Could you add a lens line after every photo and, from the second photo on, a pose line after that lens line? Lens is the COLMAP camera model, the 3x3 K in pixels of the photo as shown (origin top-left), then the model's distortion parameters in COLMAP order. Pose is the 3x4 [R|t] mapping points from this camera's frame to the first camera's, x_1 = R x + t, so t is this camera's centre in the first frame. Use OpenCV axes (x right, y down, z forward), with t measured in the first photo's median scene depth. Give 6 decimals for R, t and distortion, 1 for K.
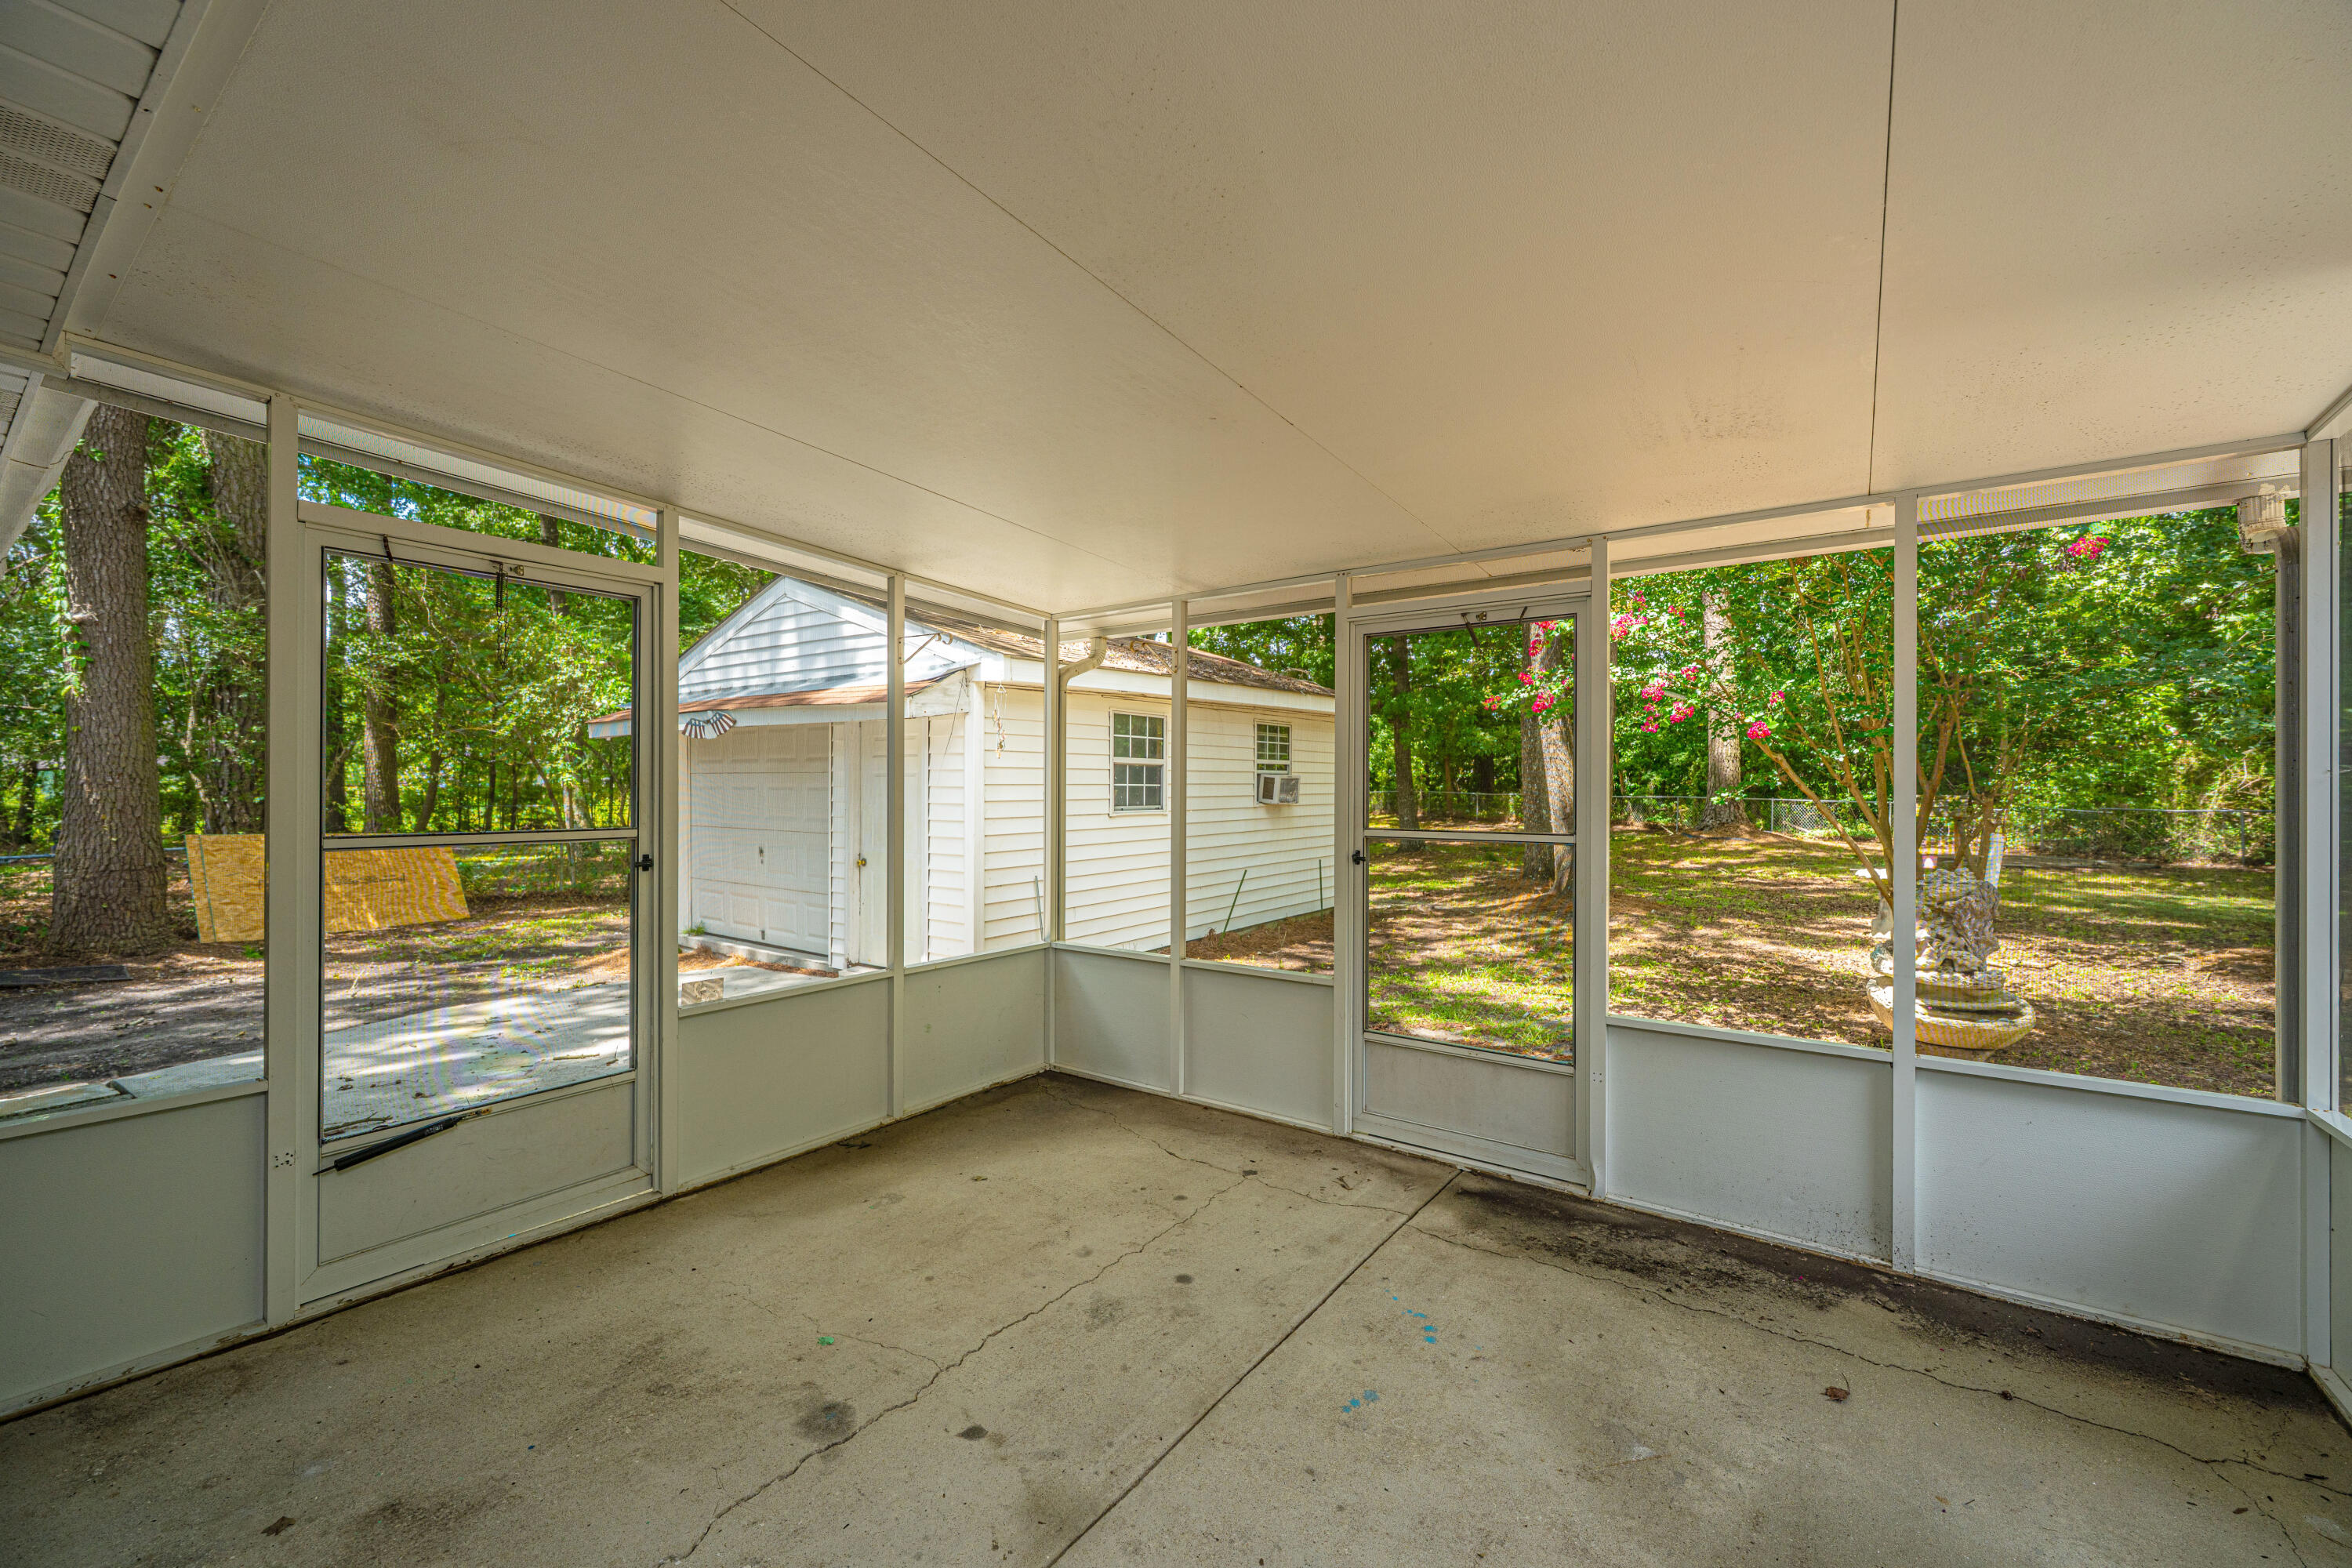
lens RADIAL K [[965.6, 0, 1162.6], [0, 965.6, 761.4], [0, 0, 1]] dist [-0.003508, 0.002245]
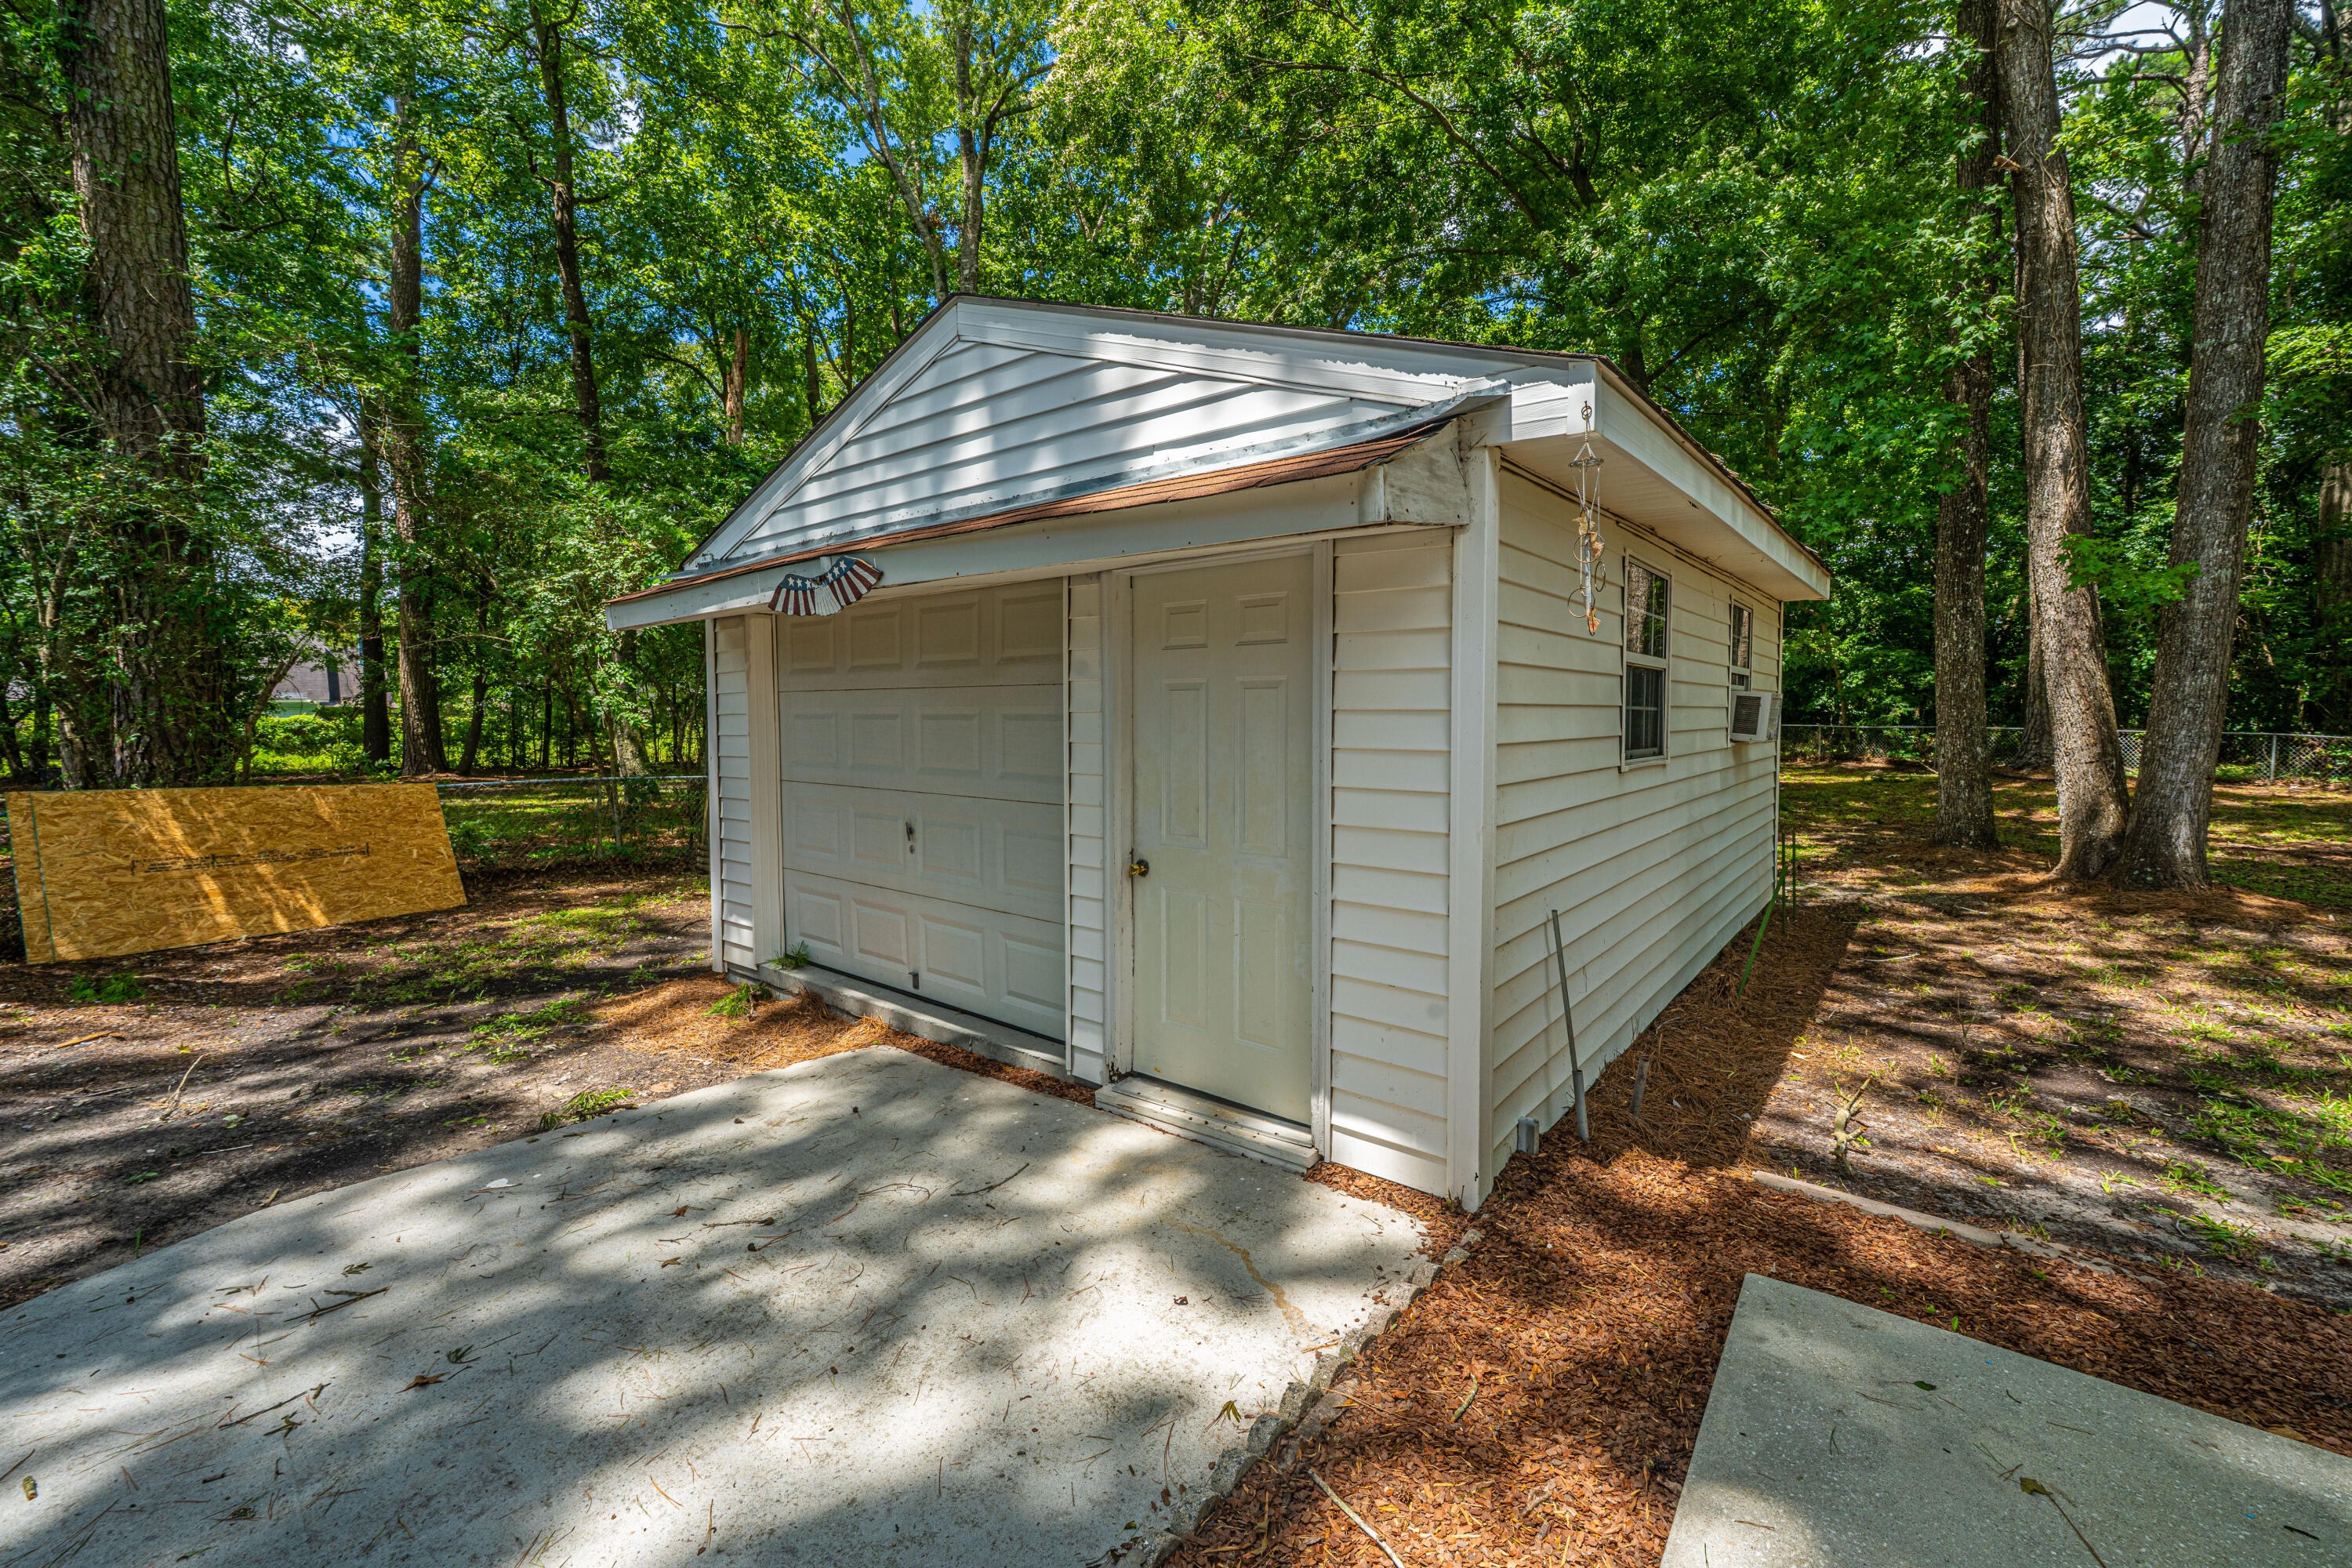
lens RADIAL K [[965.6, 0, 1154.3], [0, 965.6, 735.3], [0, 0, 1]] dist [-0.003508, 0.002245]
pose [[0.998219, -0.000806, -0.059658, -0.235832], [0.003446, 0.999018, 0.044167, 0.014260], [0.059563, -0.044294, 0.997241, 0.445200]]
